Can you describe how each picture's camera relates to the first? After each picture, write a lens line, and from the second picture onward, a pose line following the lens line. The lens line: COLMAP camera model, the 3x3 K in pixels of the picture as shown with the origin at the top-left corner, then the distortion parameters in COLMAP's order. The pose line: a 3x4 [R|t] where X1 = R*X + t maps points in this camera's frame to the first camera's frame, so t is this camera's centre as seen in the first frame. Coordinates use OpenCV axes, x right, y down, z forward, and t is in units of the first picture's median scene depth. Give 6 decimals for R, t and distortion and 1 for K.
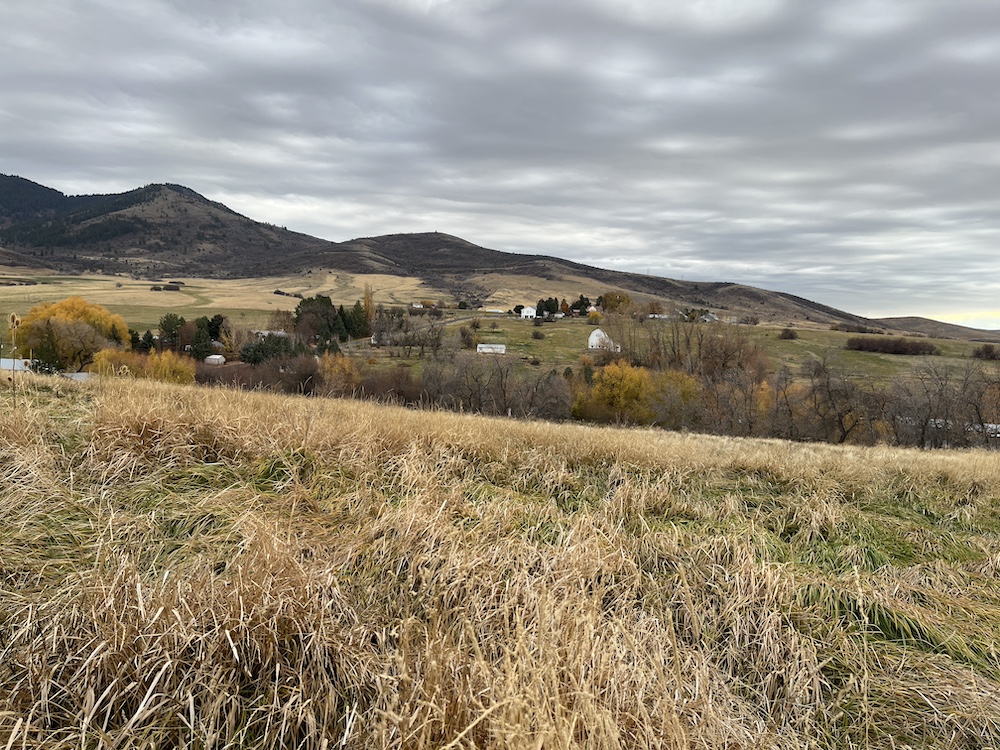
lens RADIAL K [[752.7, 0, 507.6], [0, 752.7, 382.0], [0, 0, 1]] dist [0.059143, -0.071329]
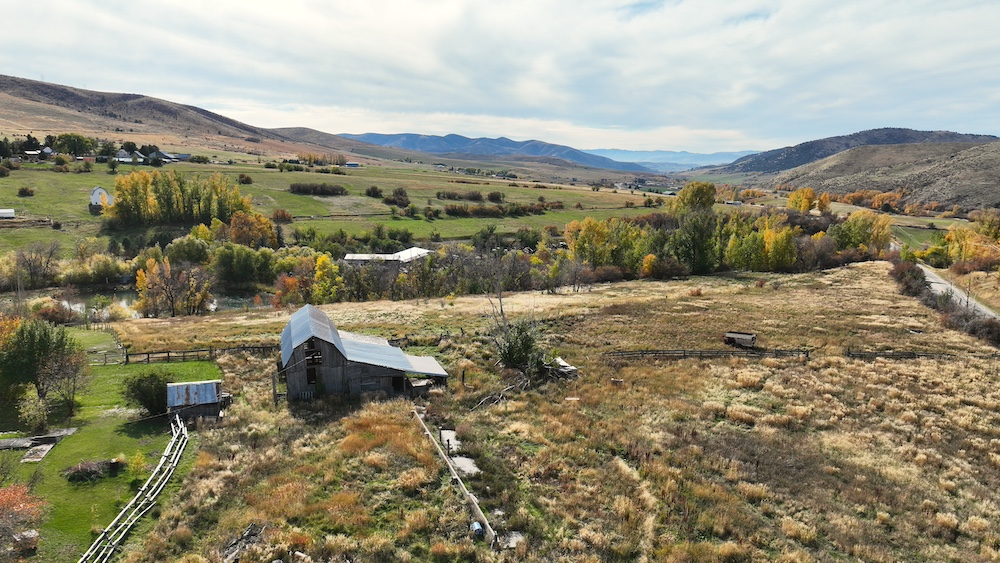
lens RADIAL K [[710.8, 0, 504.8], [0, 710.8, 286.4], [0, 0, 1]] dist [0.005306, 0.000312]
pose [[0.718899, -0.147099, 0.679372, -0.865545], [0.043715, 0.984985, 0.167013, -0.316511], [-0.693739, -0.090367, 0.714535, -1.112265]]
